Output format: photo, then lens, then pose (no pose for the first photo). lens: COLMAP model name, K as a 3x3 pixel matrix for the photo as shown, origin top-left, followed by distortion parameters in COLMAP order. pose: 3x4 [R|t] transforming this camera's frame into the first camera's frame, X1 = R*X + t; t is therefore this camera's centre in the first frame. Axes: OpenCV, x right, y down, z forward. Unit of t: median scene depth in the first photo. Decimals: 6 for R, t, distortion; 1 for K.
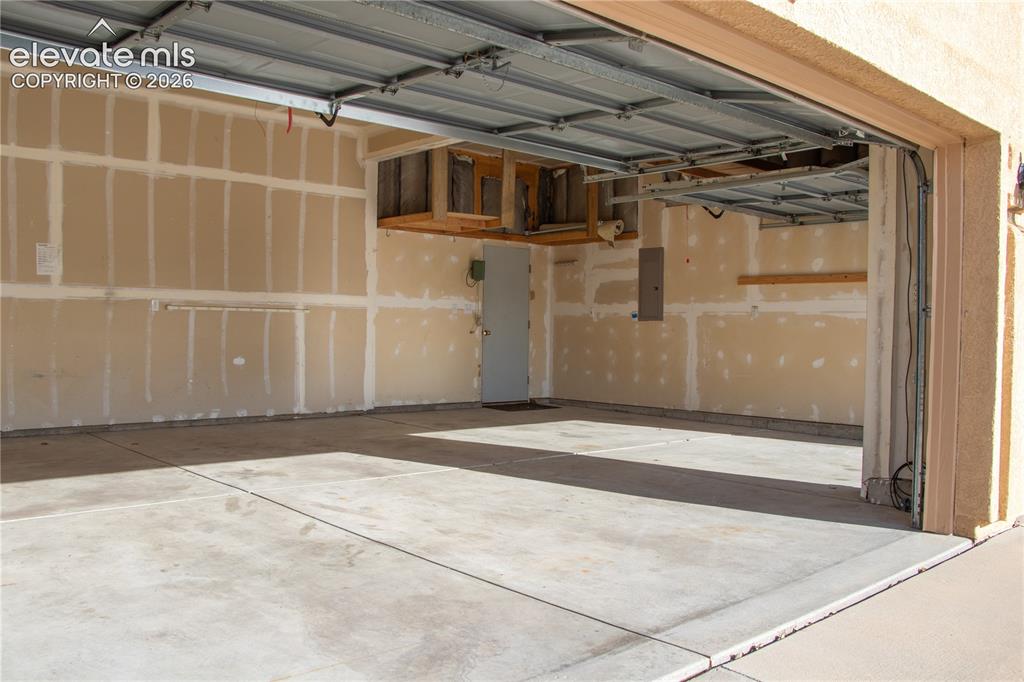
lens RADIAL K [[860.7, 0, 510.5], [0, 860.7, 361.9], [0, 0, 1]] dist [-0.176658, 0.190532]
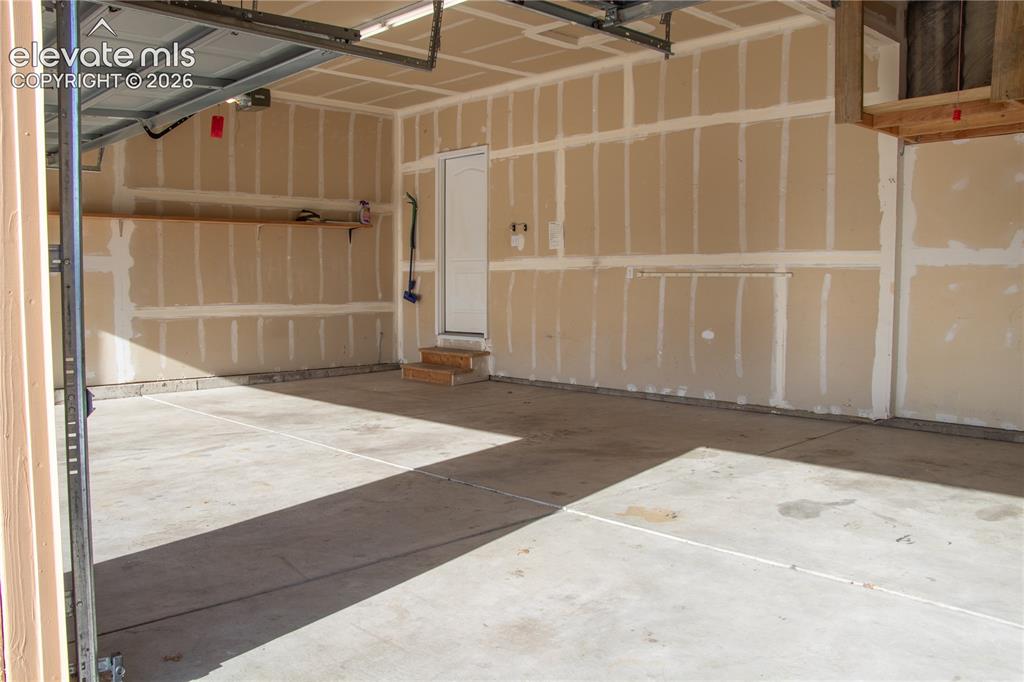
lens RADIAL K [[860.7, 0, 510.5], [0, 860.7, 361.9], [0, 0, 1]] dist [-0.176658, 0.190532]
pose [[0.028710, 0.075046, -0.996767, 0.547909], [-0.040461, 0.996448, 0.073857, -0.029772], [0.998769, 0.038210, 0.031644, 0.783210]]
